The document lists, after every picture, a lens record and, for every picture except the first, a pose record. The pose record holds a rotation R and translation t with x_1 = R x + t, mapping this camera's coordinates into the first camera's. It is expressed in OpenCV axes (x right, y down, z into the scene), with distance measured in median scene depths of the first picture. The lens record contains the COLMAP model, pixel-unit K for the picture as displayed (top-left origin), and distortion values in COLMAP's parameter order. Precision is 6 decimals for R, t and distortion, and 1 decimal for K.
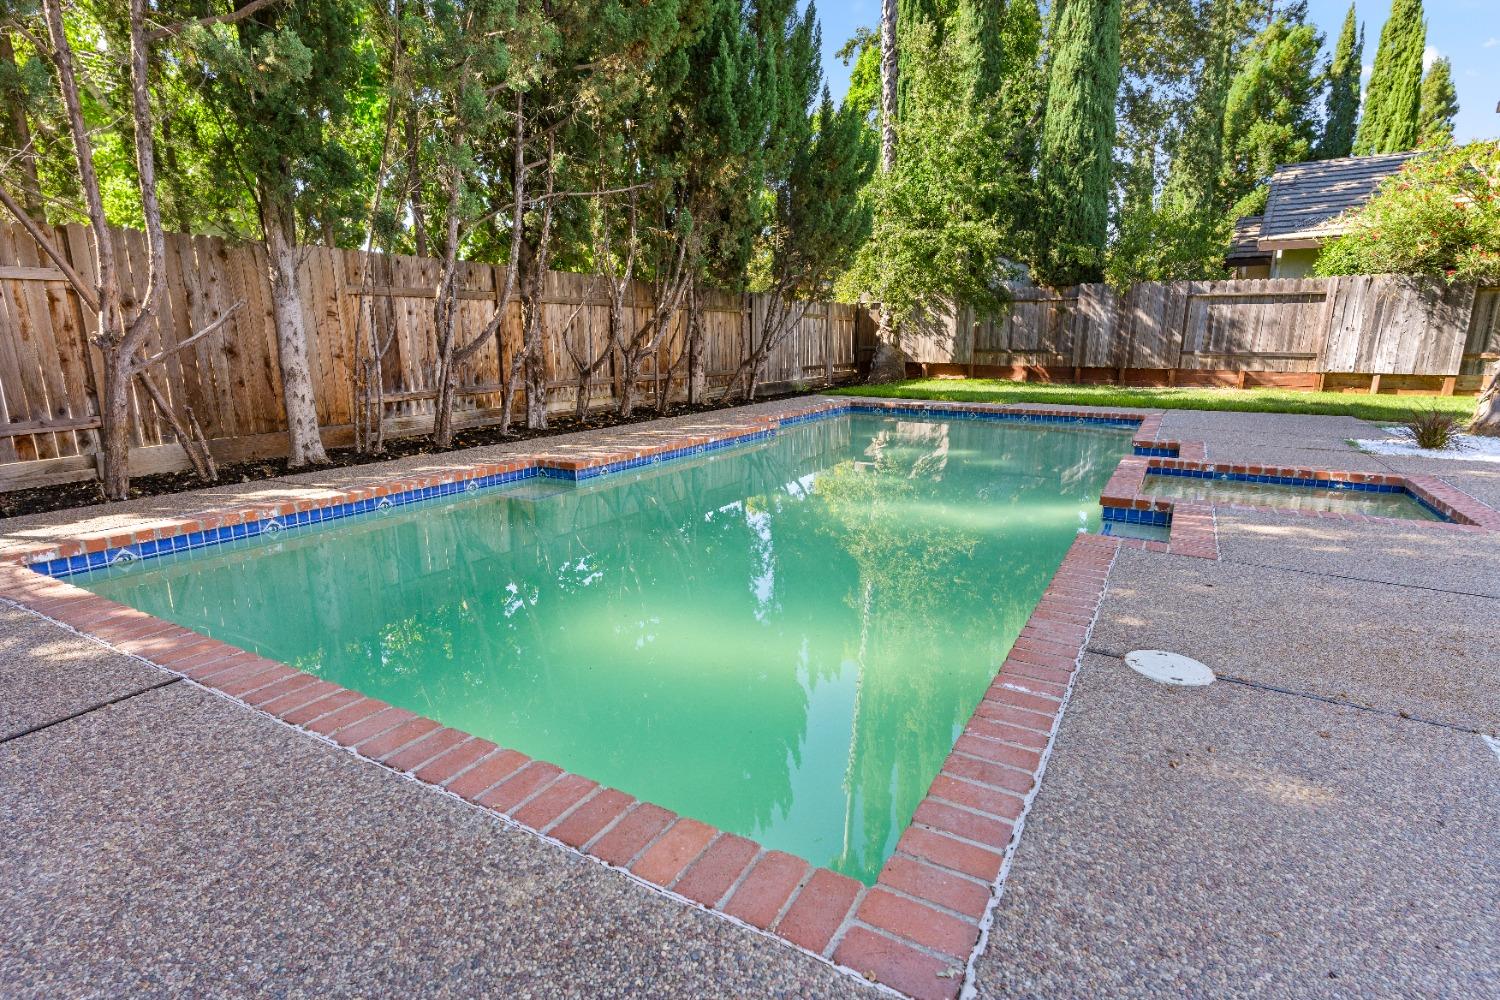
lens RADIAL K [[744.0, 0, 748.9], [0, 744.0, 508.7], [0, 0, 1]] dist [0.005614, 0.000246]
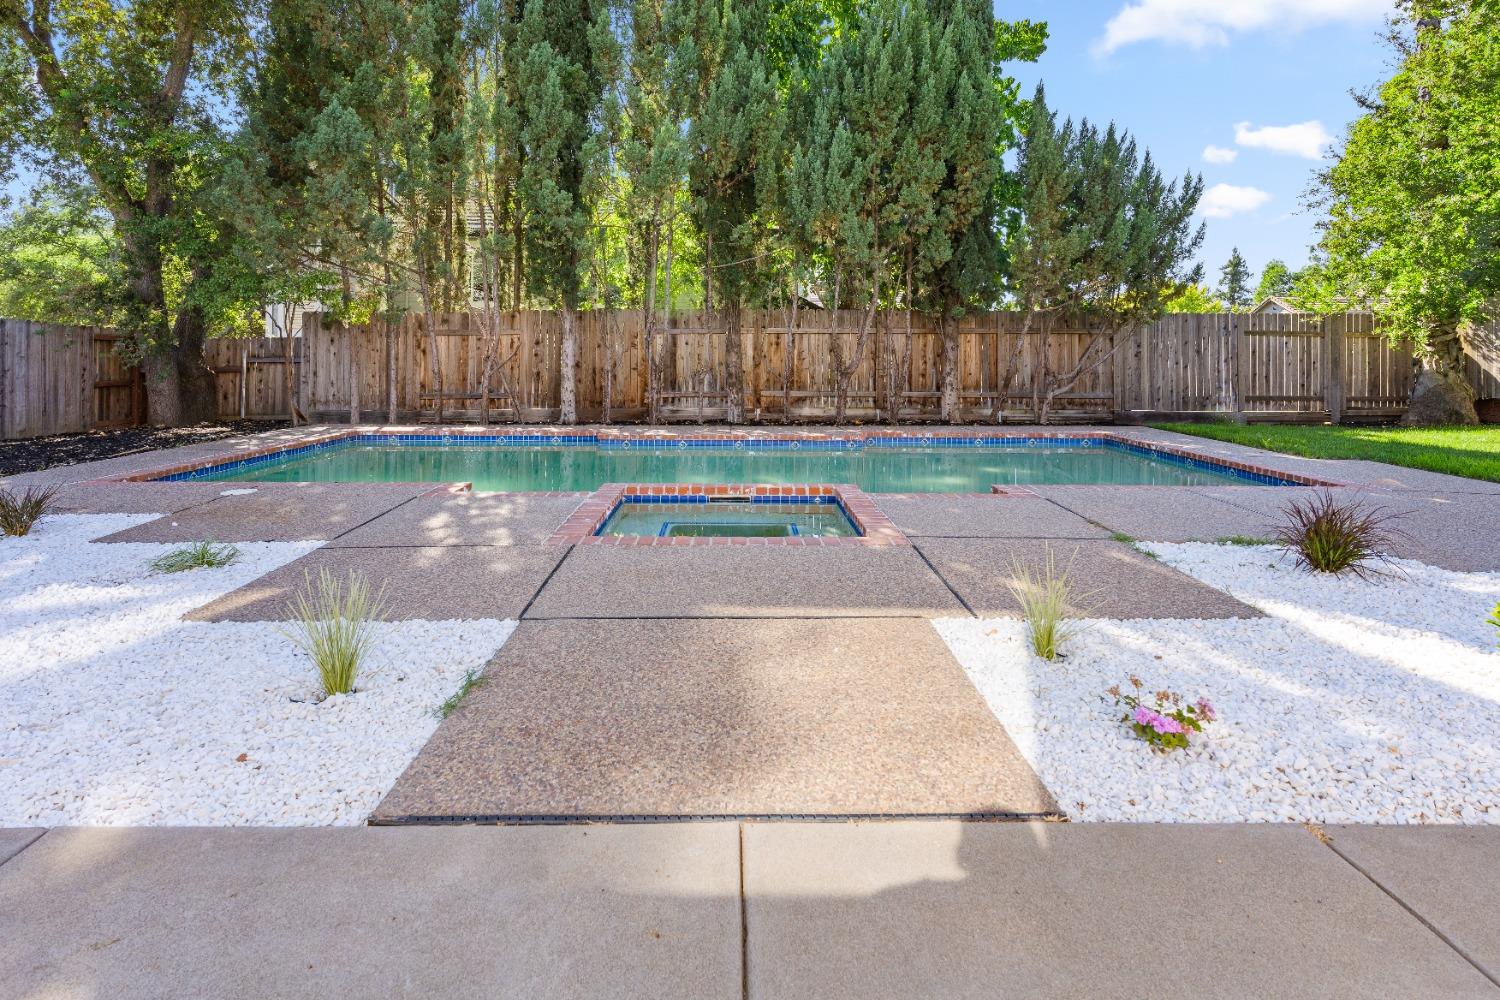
lens RADIAL K [[709.3, 0, 749.6], [0, 709.3, 512.2], [0, 0, 1]] dist [-0.000194, 0.000453]
pose [[0.516486, 0.190310, -0.834880, 0.605697], [-0.195607, 0.975432, 0.101339, -0.054542], [0.833654, 0.110969, 0.541023, 0.198966]]
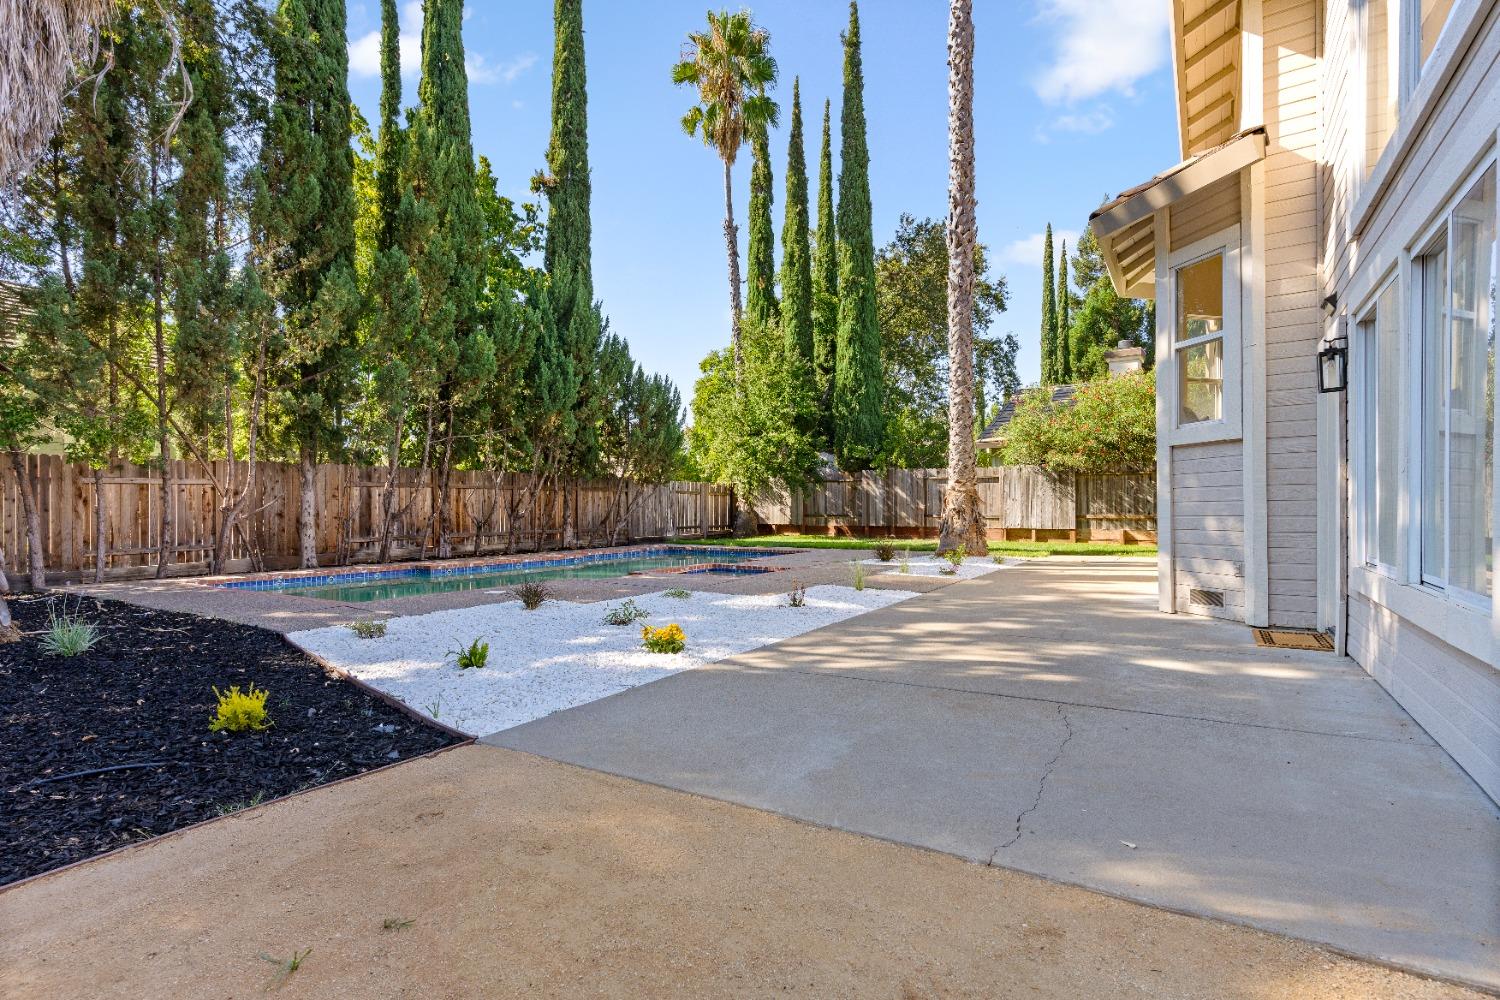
lens RADIAL K [[709.3, 0, 749.6], [0, 709.3, 512.2], [0, 0, 1]] dist [-0.000194, 0.000453]
pose [[0.998994, -0.005175, -0.044540, 0.343028], [-0.004664, 0.975942, -0.217982, 0.101205], [0.044596, 0.217970, 0.974936, -0.425490]]
